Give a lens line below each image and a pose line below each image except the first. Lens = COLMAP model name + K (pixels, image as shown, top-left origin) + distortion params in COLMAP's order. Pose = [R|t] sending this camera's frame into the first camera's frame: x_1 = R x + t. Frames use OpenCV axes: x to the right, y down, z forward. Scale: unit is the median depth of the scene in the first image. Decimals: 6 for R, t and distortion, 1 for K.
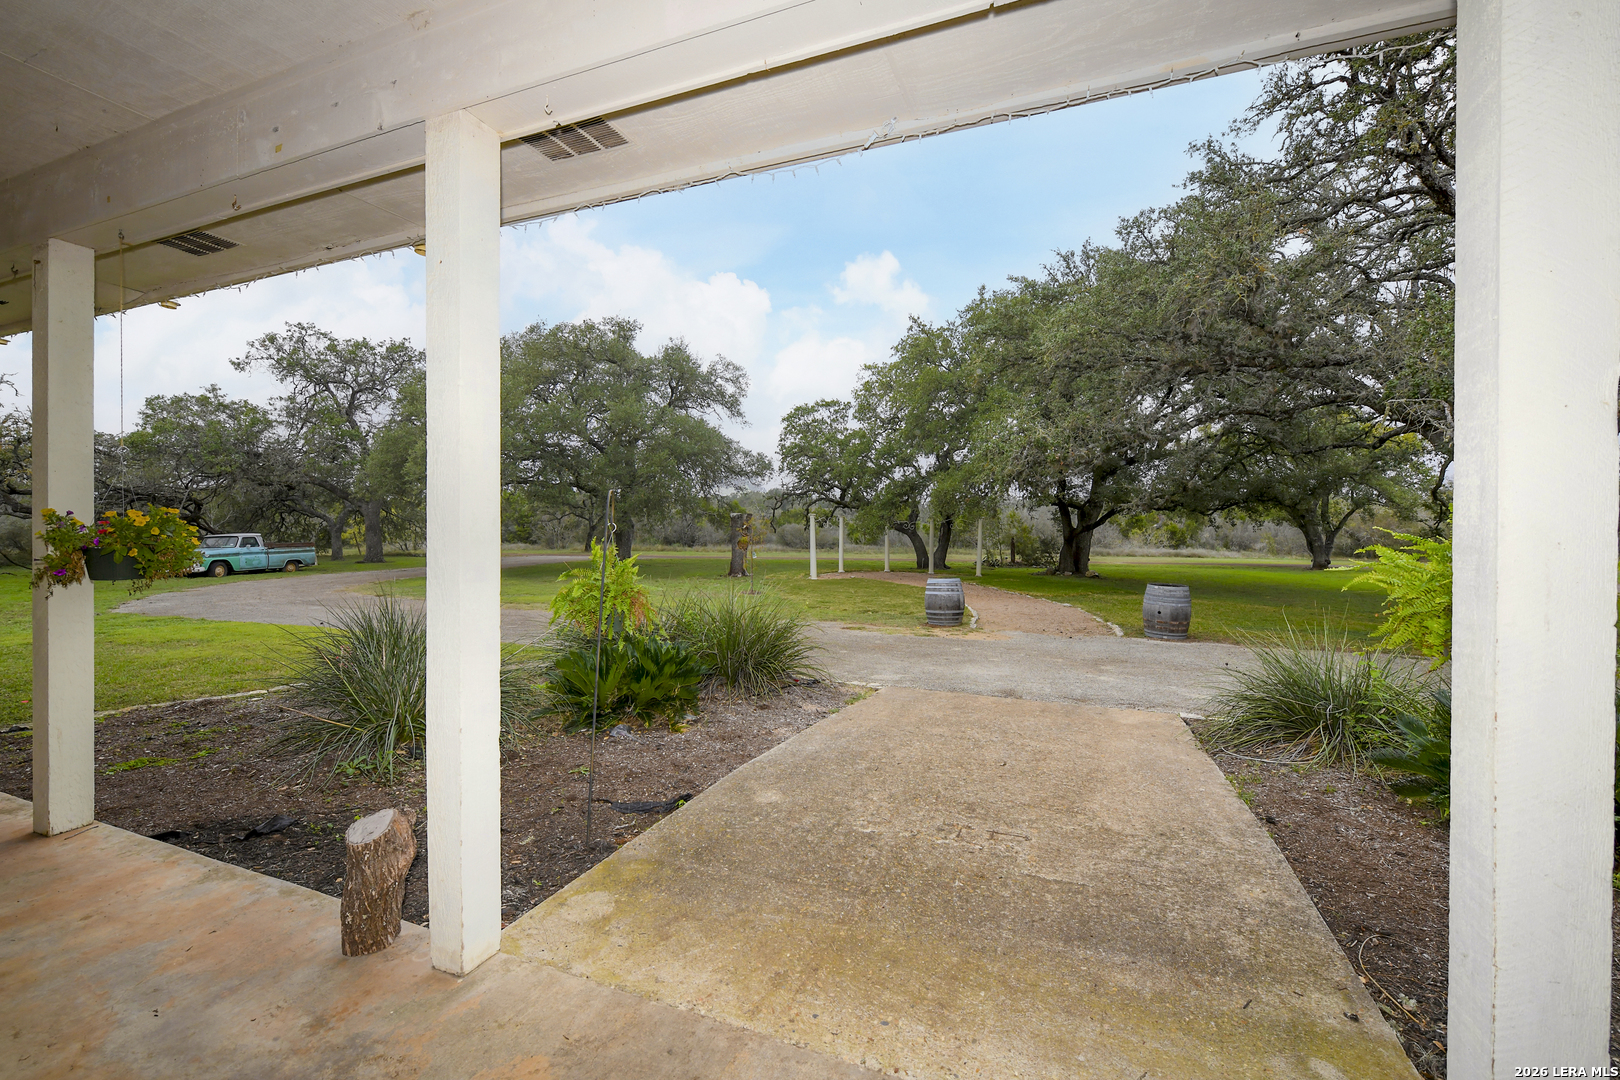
lens RADIAL K [[636.7, 0, 804.7], [0, 636.7, 506.6], [0, 0, 1]] dist [-0.001072, -0.000105]
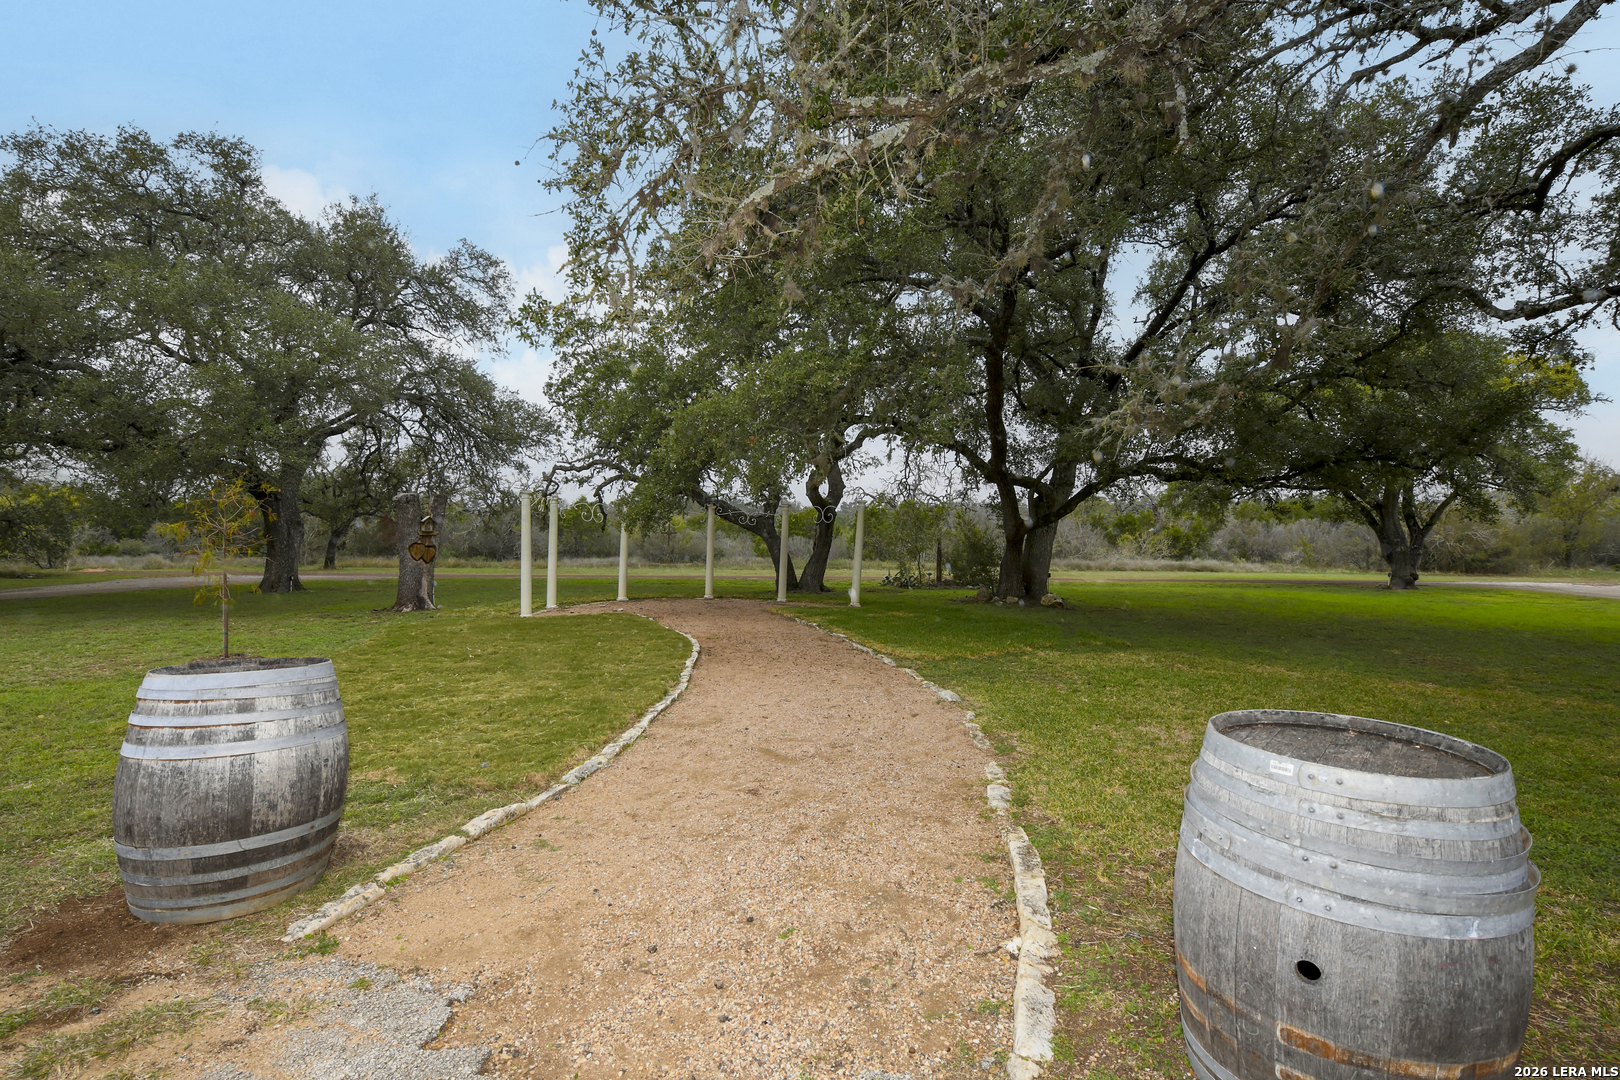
lens RADIAL K [[726.1, 0, 810.0], [0, 726.1, 540.0], [0, 0, 1]] dist [0.002153, 0.000265]
pose [[0.997554, -0.002548, 0.069848, 0.151294], [0.000346, 0.999503, 0.031516, 0.024809], [-0.069894, -0.031414, 0.997060, 0.293323]]
